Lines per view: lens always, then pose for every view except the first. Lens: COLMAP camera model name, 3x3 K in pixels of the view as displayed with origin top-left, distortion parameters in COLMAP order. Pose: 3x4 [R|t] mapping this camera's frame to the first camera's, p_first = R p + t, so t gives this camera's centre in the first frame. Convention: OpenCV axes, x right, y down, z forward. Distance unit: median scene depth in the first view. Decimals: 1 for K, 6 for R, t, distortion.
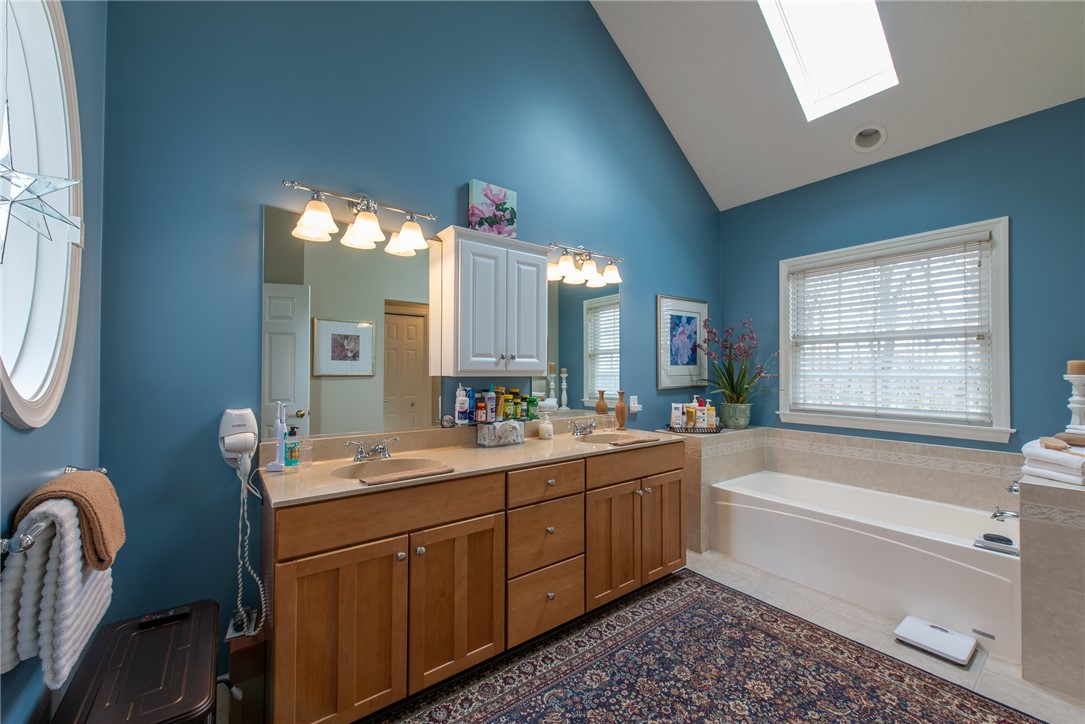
lens RADIAL K [[419.5, 0, 545.5], [0, 419.5, 366.6], [0, 0, 1]] dist [-0.000293, -0.000440]
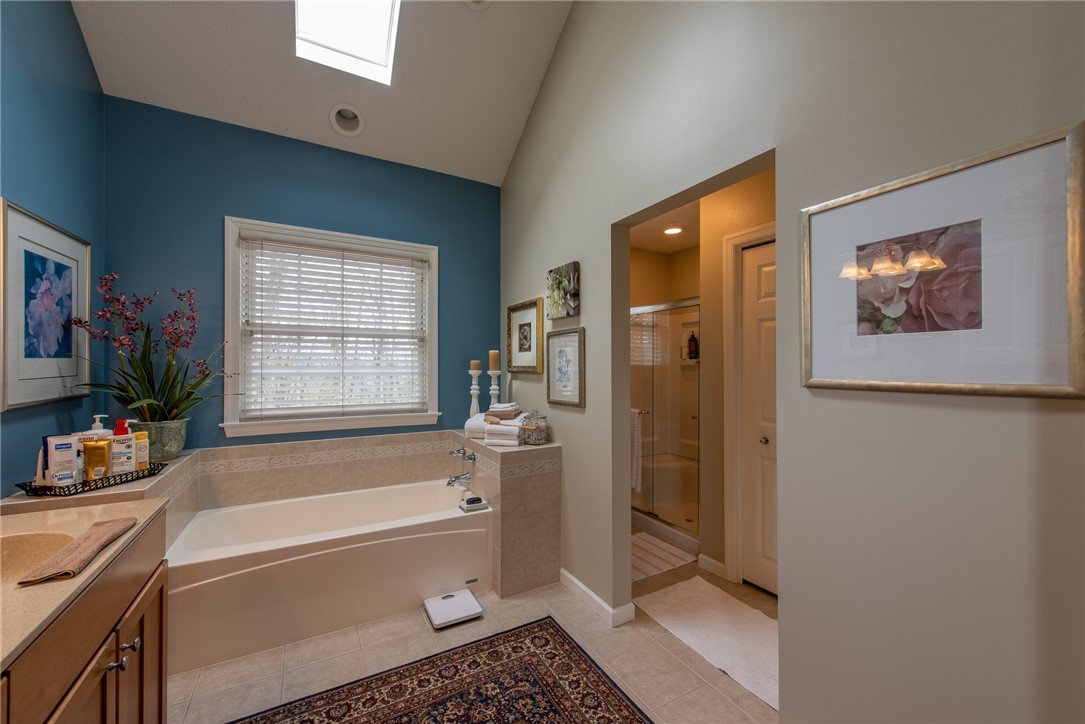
lens RADIAL K [[419.5, 0, 545.5], [0, 419.5, 366.6], [0, 0, 1]] dist [-0.000293, -0.000440]
pose [[0.144129, -0.003777, 0.989552, -0.089585], [-0.012941, 0.999900, 0.005701, -0.003299], [-0.989474, -0.013627, 0.144066, 0.375118]]
